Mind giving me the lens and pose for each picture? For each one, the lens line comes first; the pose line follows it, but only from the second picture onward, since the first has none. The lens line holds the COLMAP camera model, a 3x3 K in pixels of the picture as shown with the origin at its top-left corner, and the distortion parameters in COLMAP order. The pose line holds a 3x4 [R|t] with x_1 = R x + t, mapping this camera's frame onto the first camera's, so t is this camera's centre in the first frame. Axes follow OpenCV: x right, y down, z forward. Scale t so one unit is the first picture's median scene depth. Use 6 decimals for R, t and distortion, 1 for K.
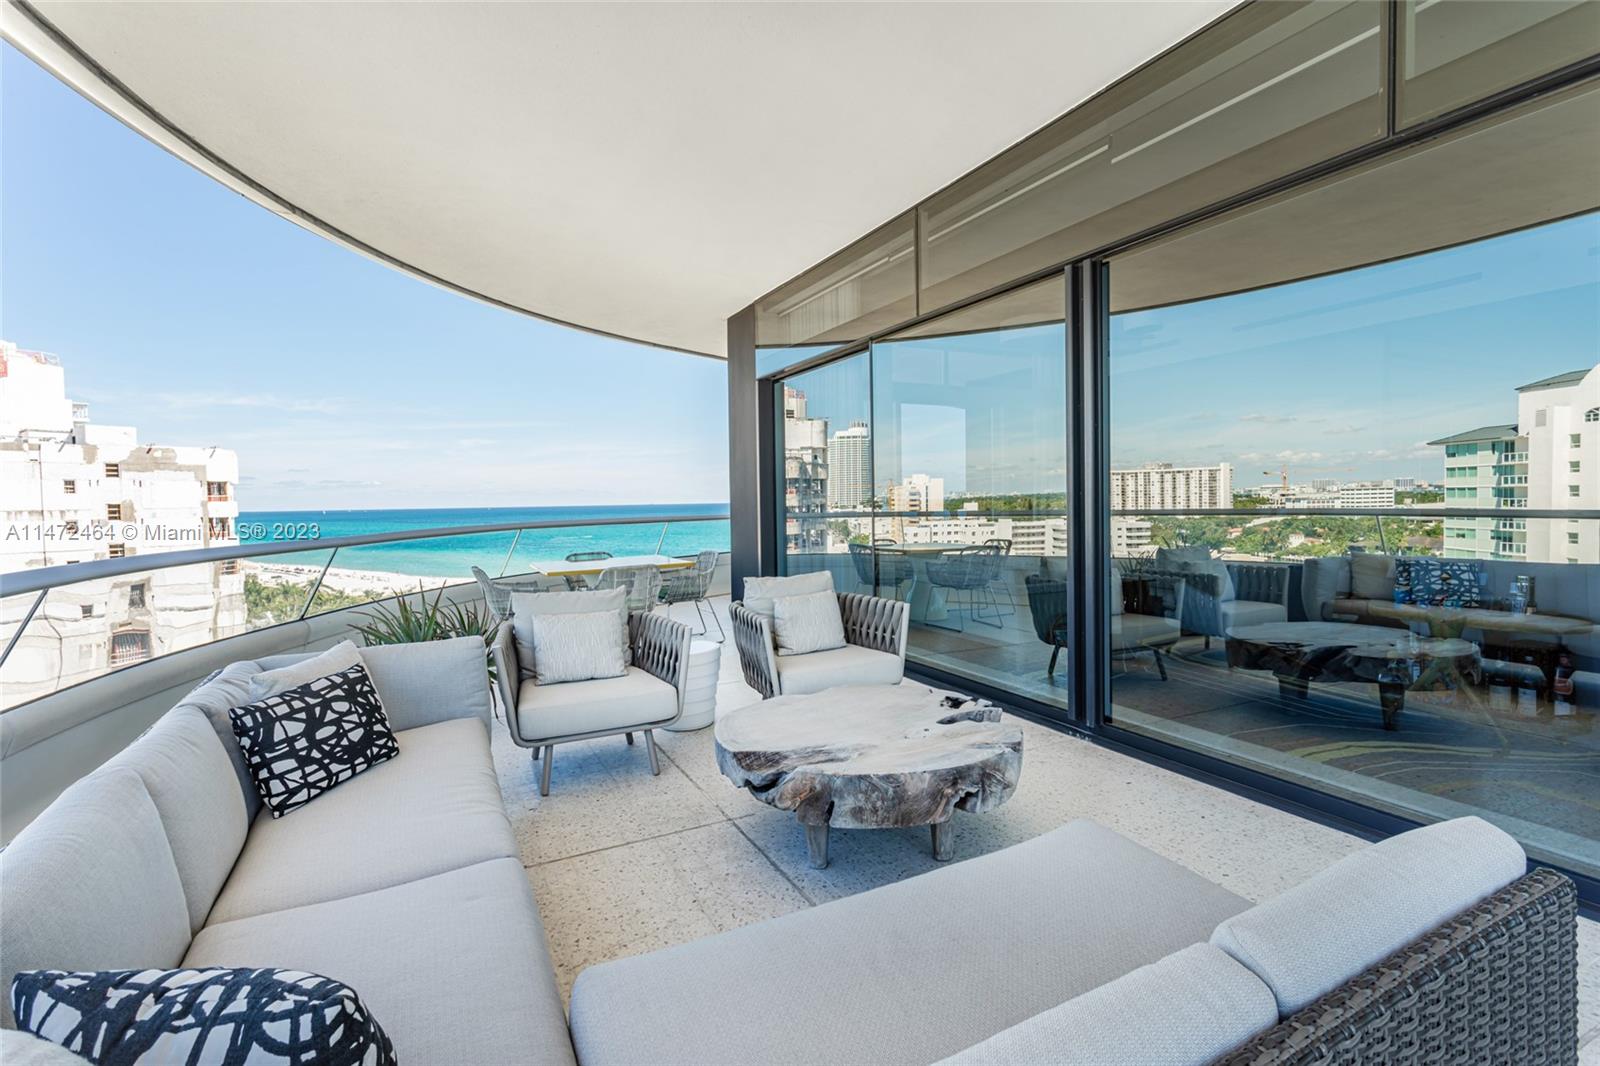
lens RADIAL K [[758.7, 0, 797.8], [0, 758.7, 528.2], [0, 0, 1]] dist [-0.001602, 0.000291]
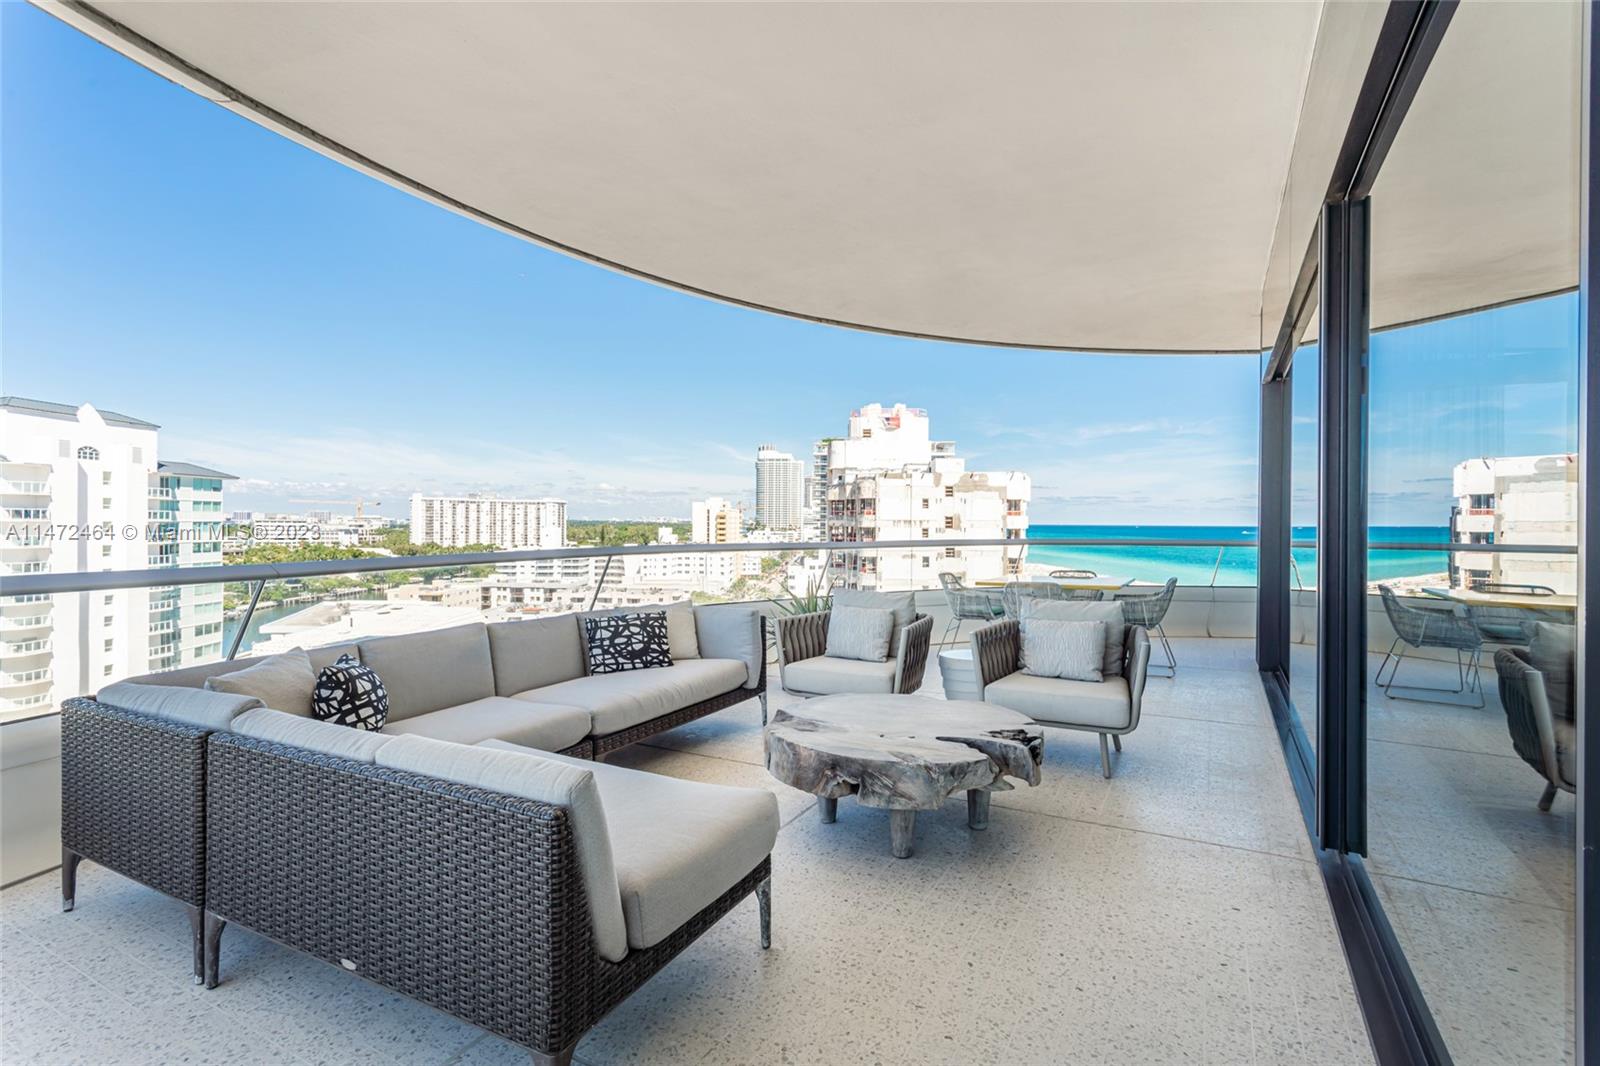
lens RADIAL K [[758.7, 0, 792.6], [0, 758.7, 528.5], [0, 0, 1]] dist [-0.001602, 0.000291]
pose [[0.561547, 0.028855, -0.826942, 1.102123], [-0.046993, 0.998891, 0.002943, -0.030612], [0.826110, 0.037208, 0.562280, 0.275517]]
